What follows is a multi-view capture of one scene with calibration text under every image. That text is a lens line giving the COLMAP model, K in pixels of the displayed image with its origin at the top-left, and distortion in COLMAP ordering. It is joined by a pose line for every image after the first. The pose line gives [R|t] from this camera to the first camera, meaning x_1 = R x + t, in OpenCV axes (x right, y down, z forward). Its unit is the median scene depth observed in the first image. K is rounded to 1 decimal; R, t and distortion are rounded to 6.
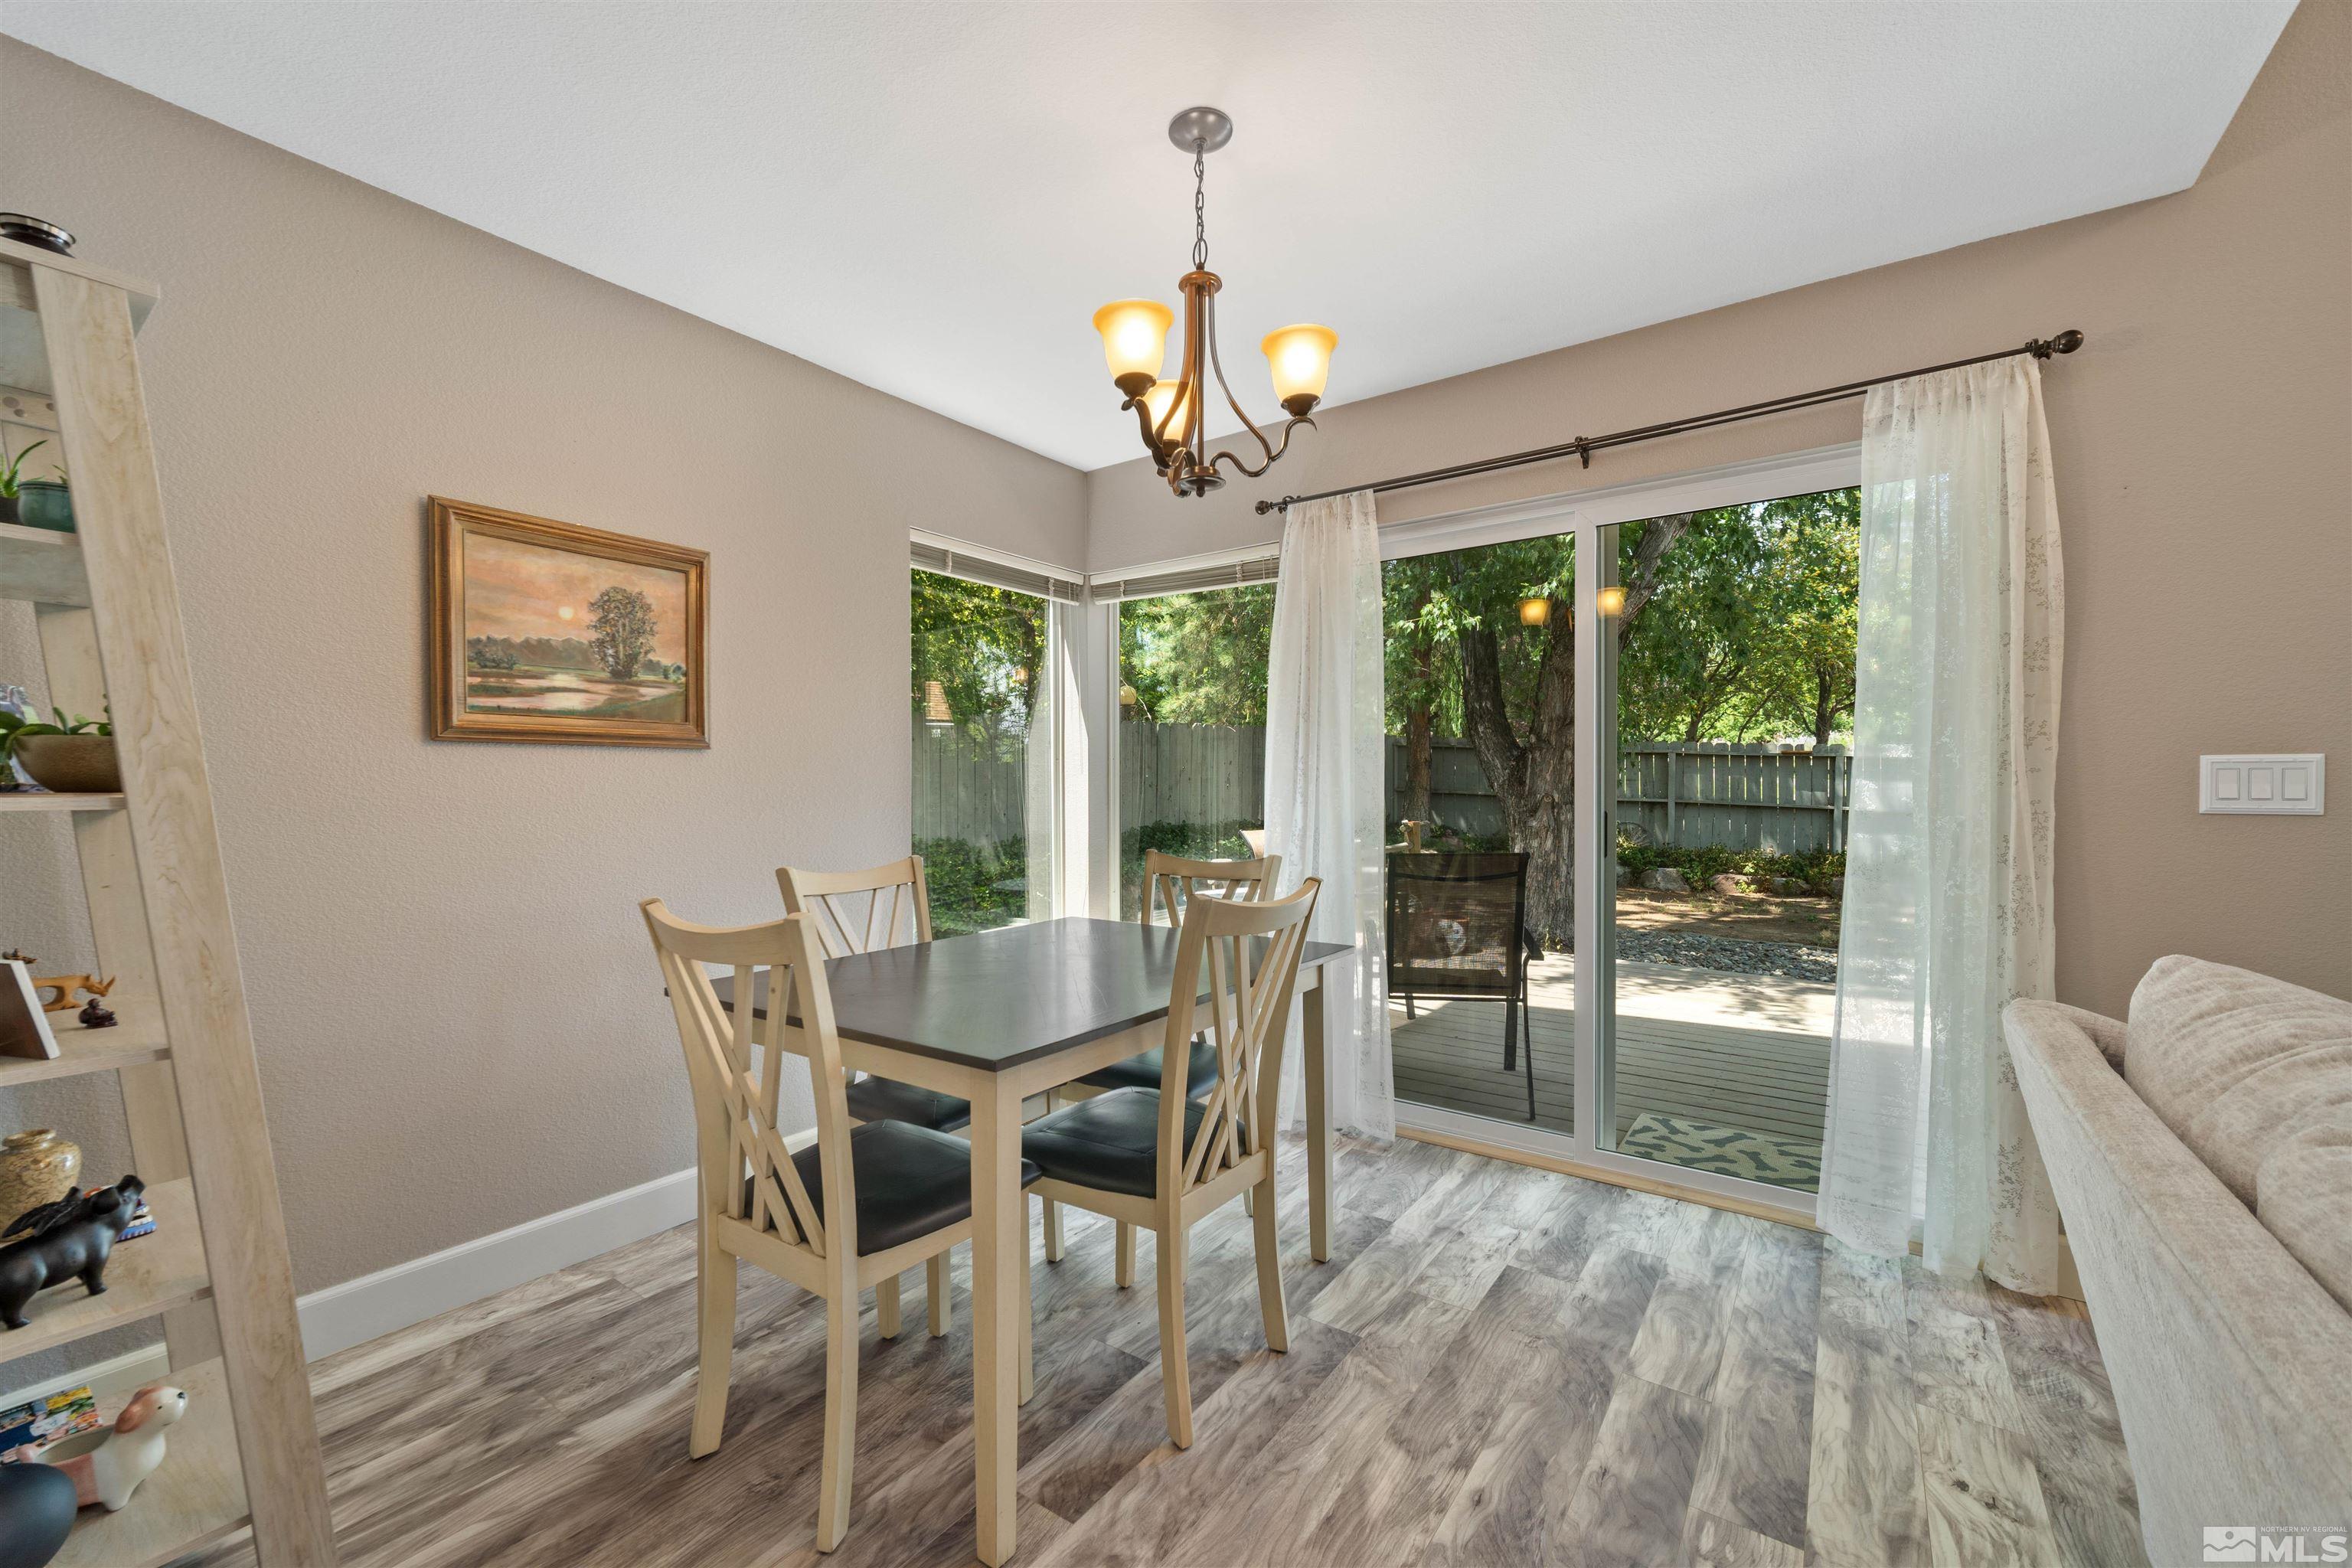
lens RADIAL K [[952.7, 0, 1165.4], [0, 952.7, 792.9], [0, 0, 1]] dist [-0.000766, 0.000428]
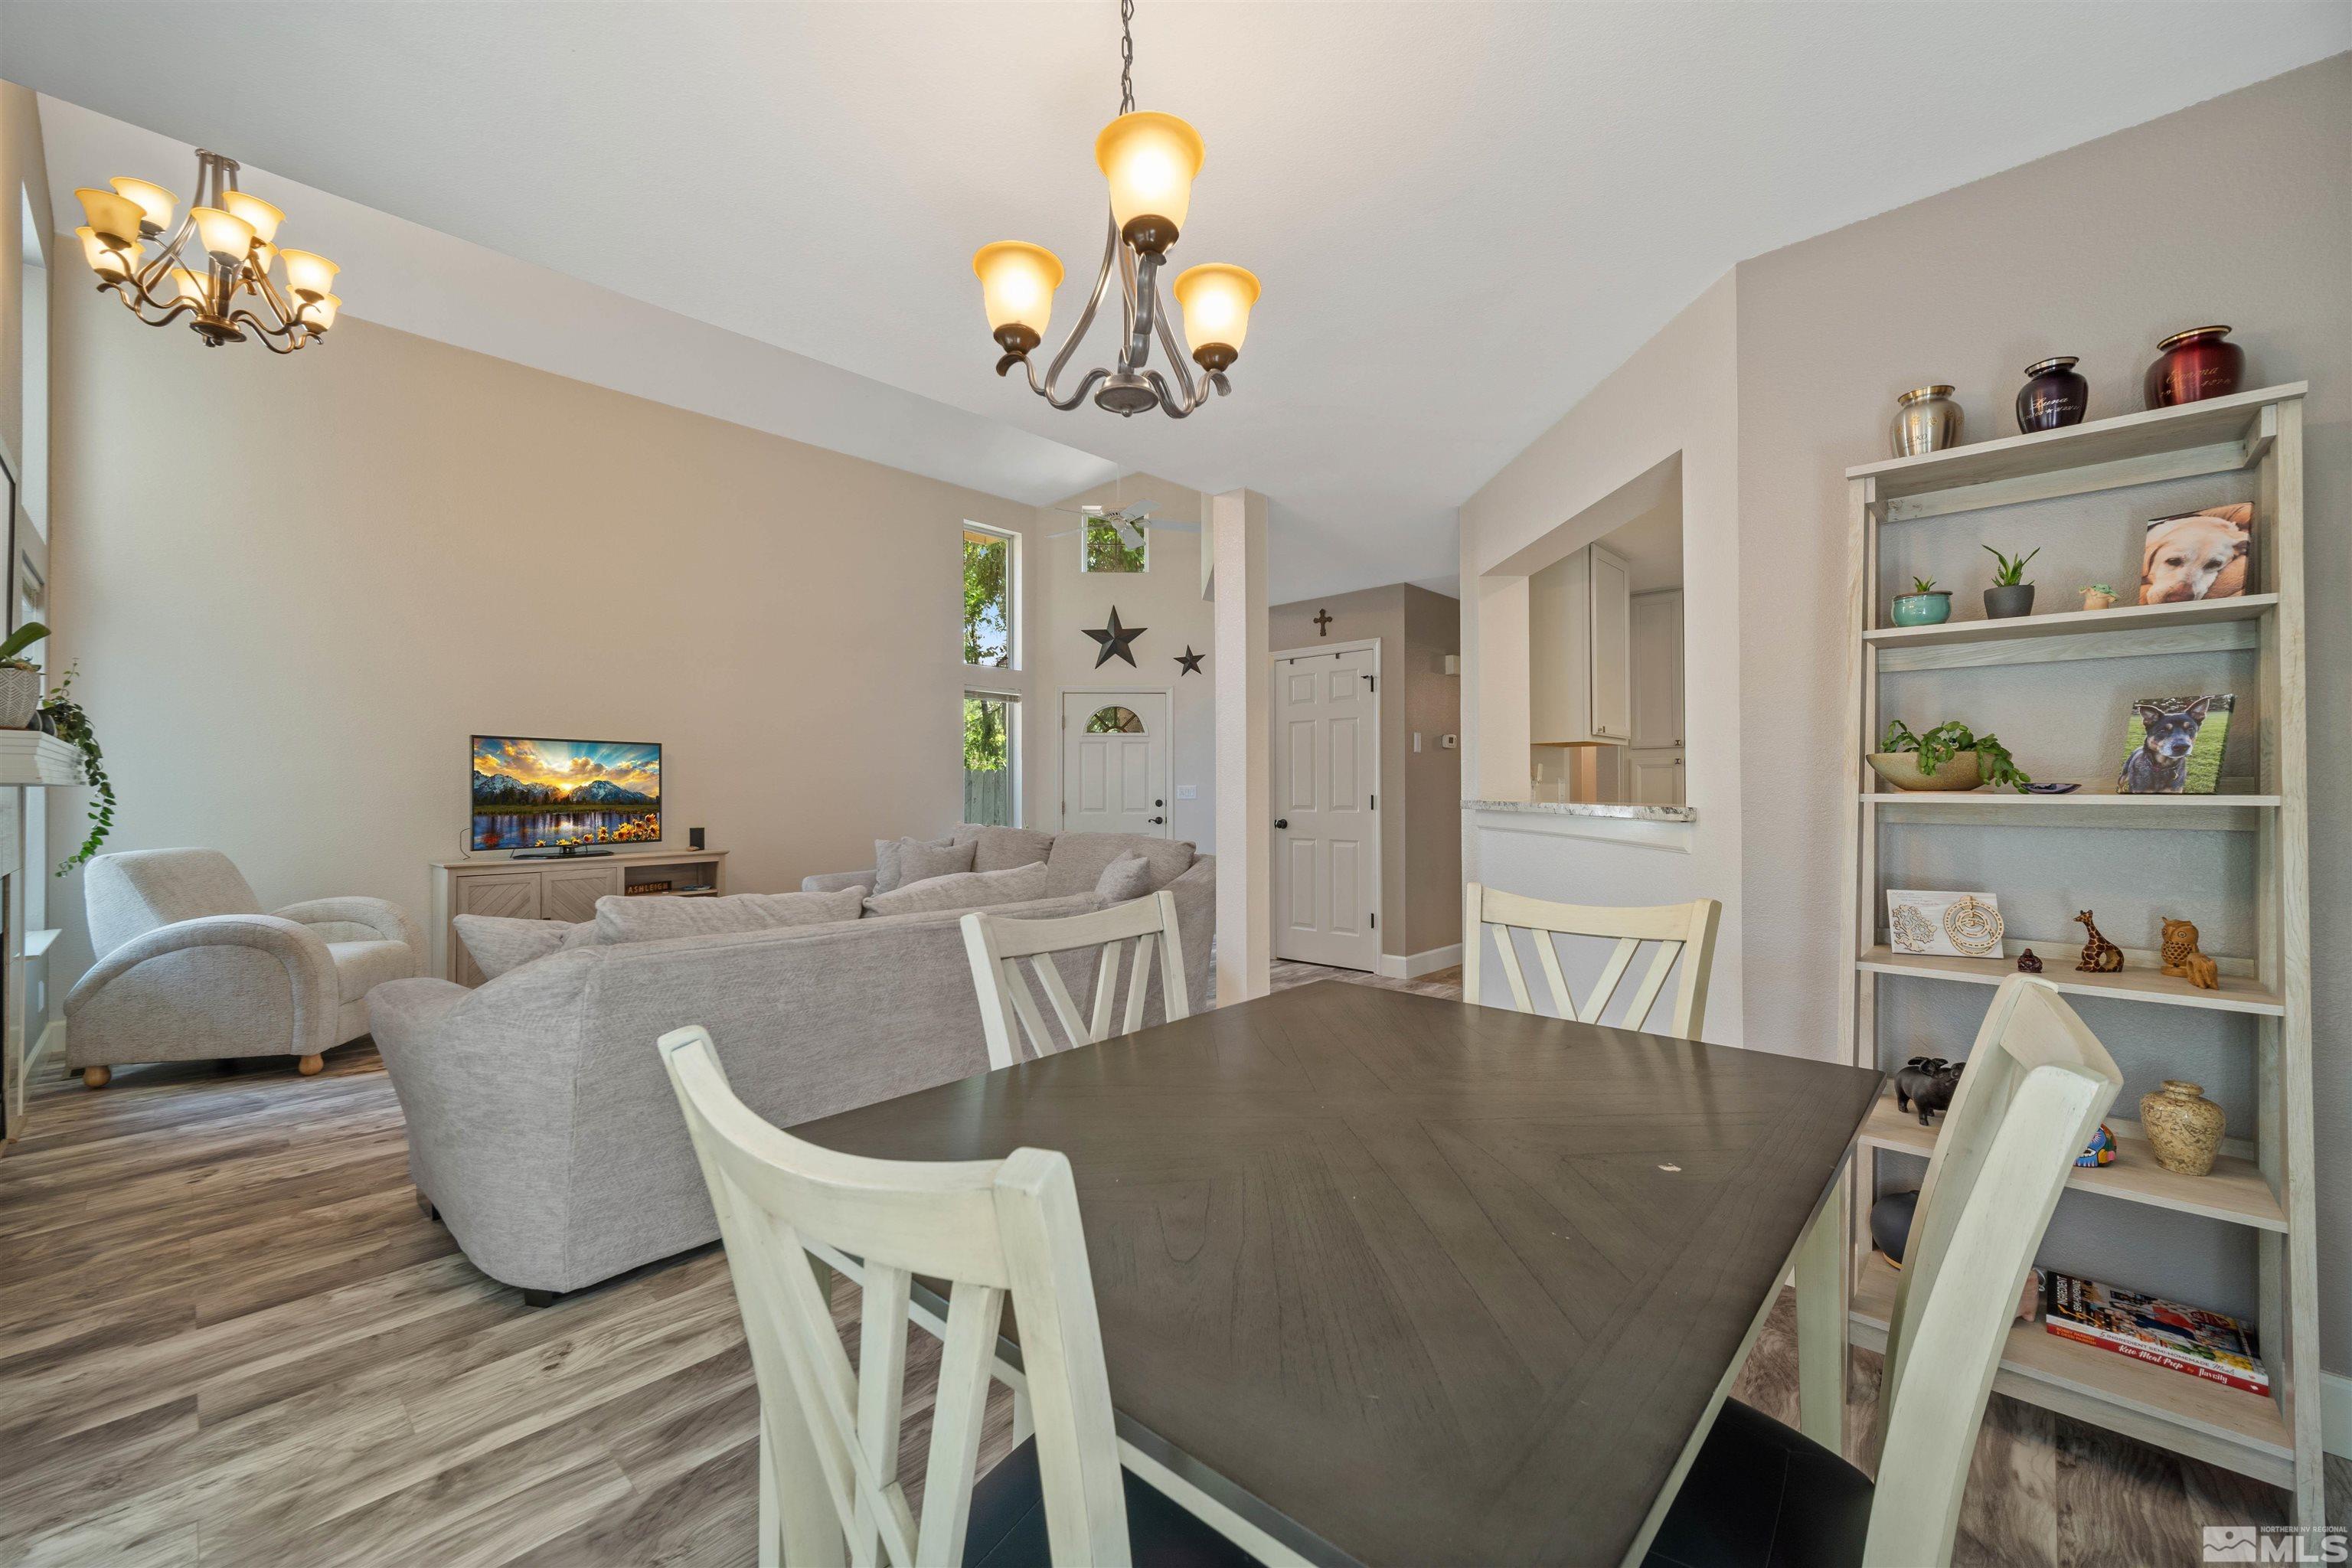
lens RADIAL K [[952.7, 0, 1160.3], [0, 952.7, 783.1], [0, 0, 1]] dist [-0.000766, 0.000428]
pose [[-0.990757, 0.006536, 0.135488, -0.083838], [0.006517, 0.999979, -0.000581, -0.015634], [-0.135489, 0.000308, -0.990779, 1.543603]]
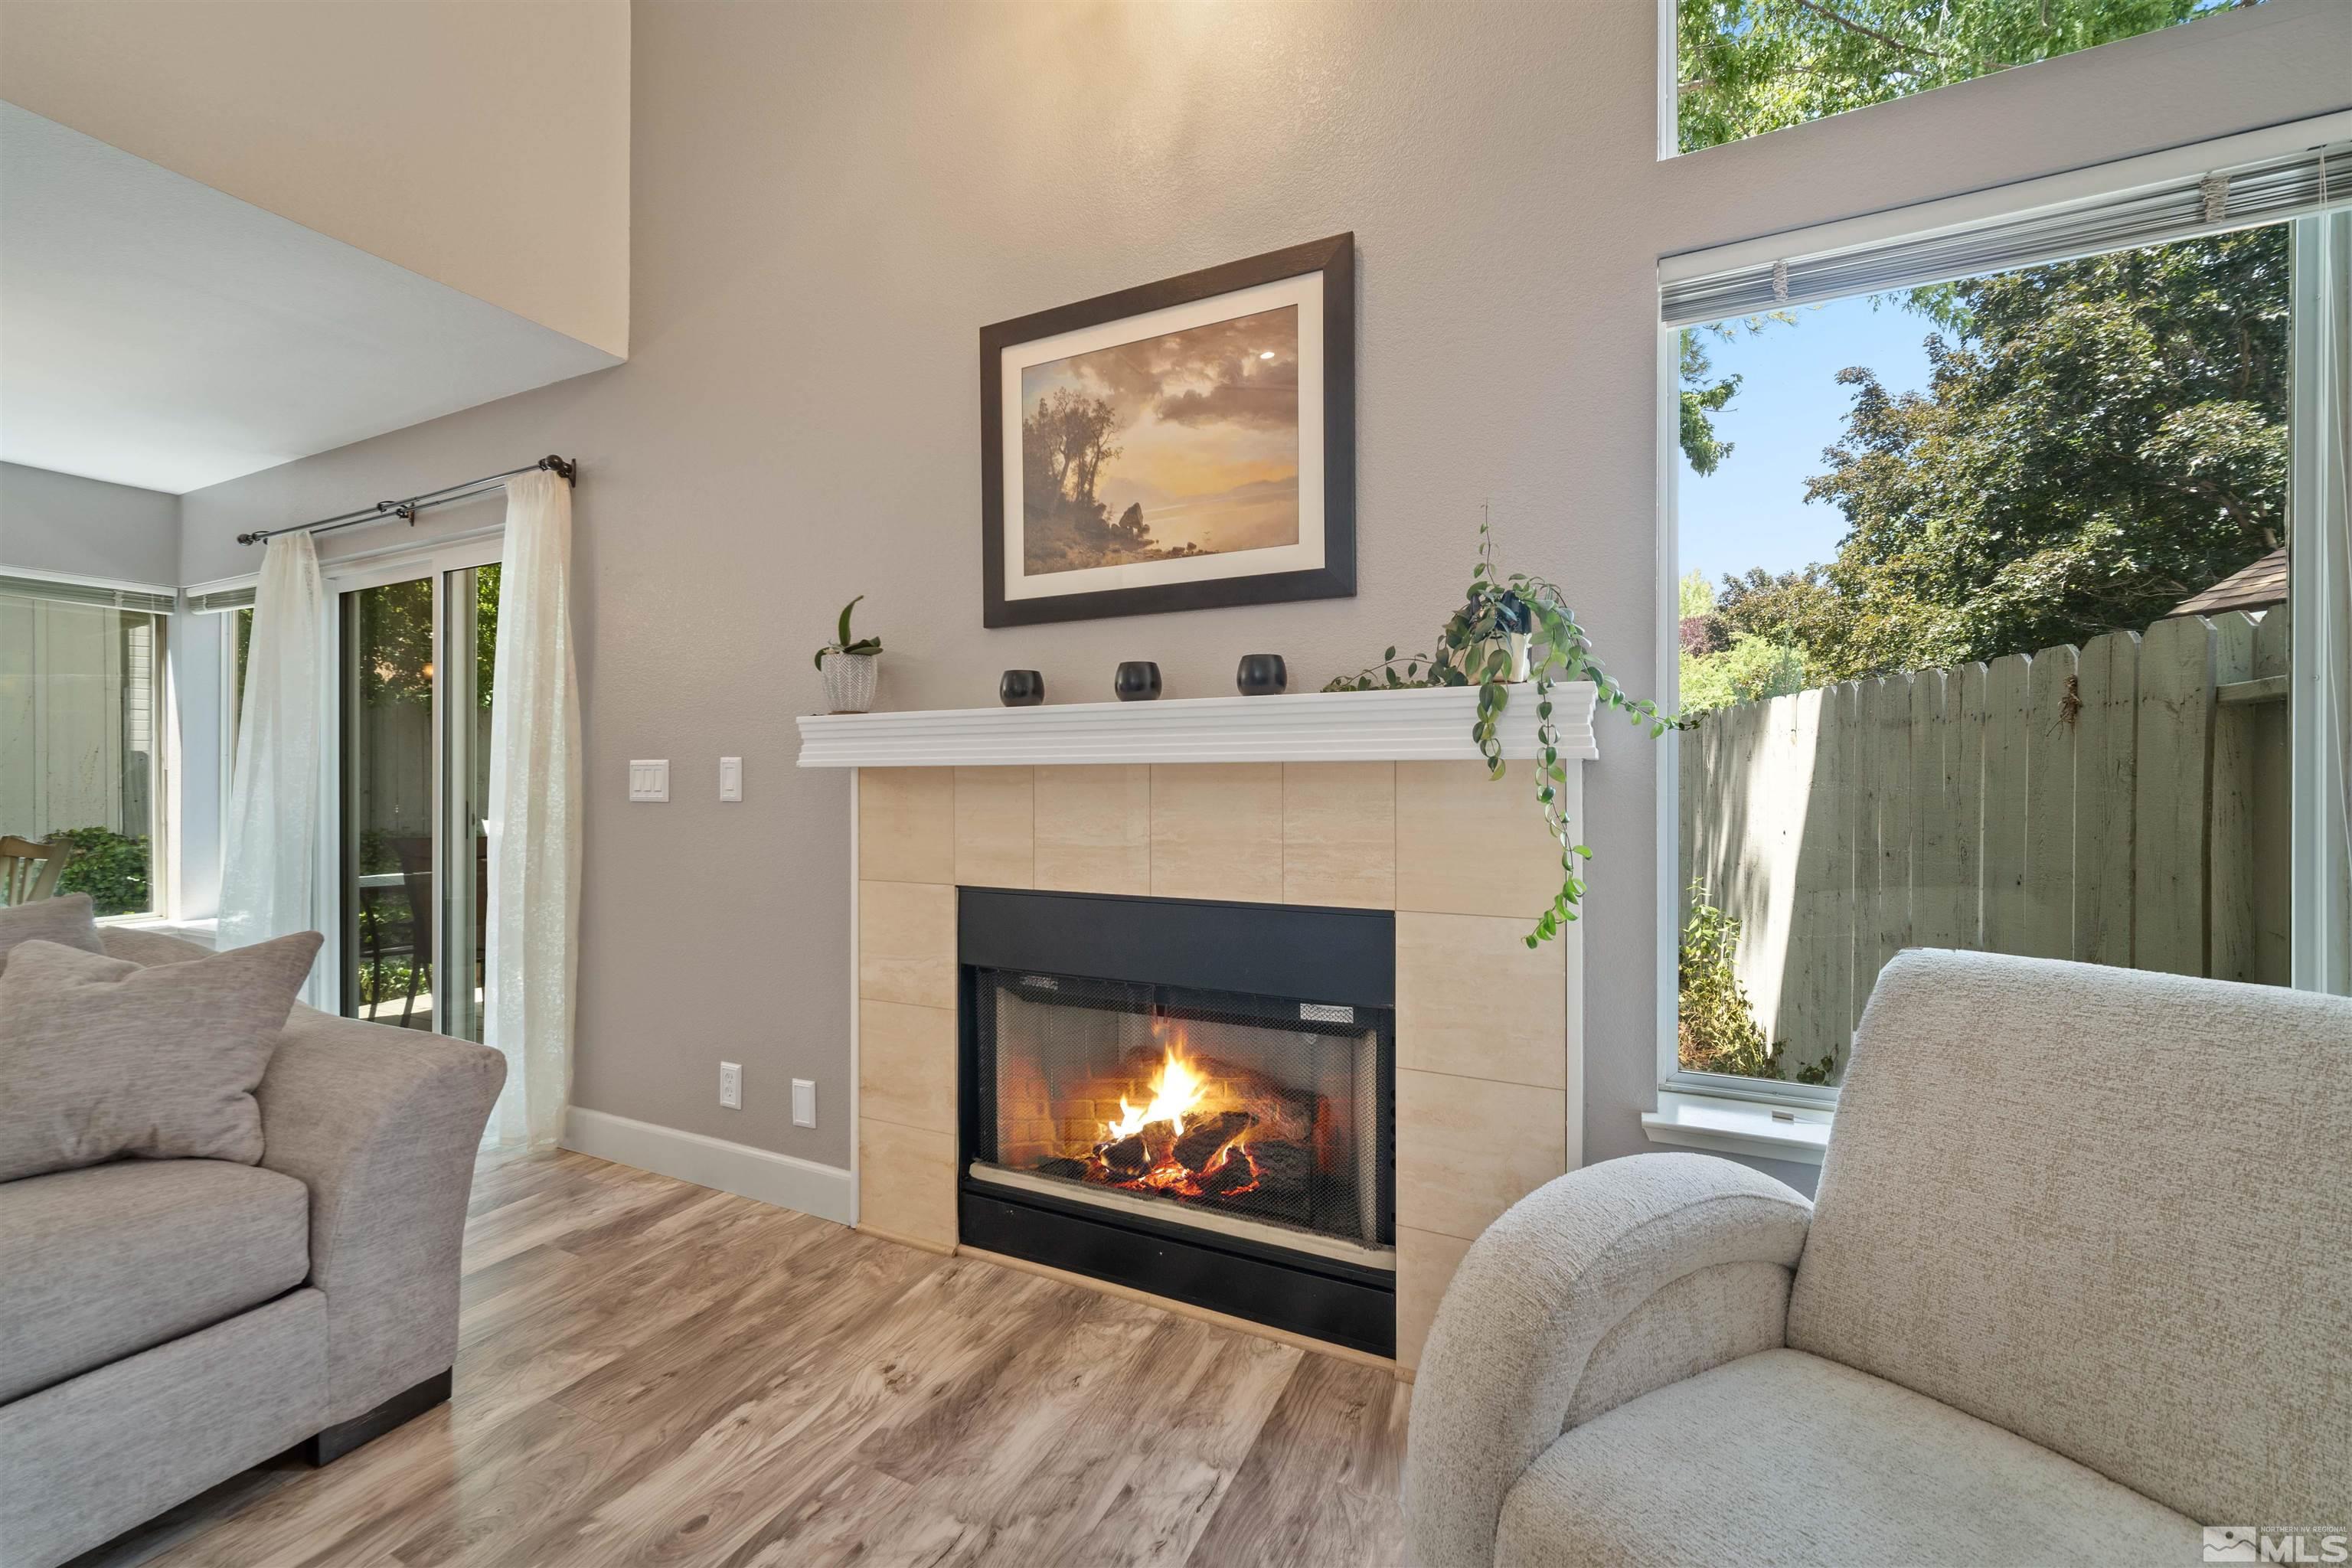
lens RADIAL K [[952.7, 0, 1155.4], [0, 952.7, 777.6], [0, 0, 1]] dist [-0.000766, 0.000428]
pose [[0.984747, 0.001333, 0.173989, 1.527454], [0.000111, 0.999966, -0.008285, -0.000752], [-0.173994, 0.008178, 0.984713, -0.498492]]
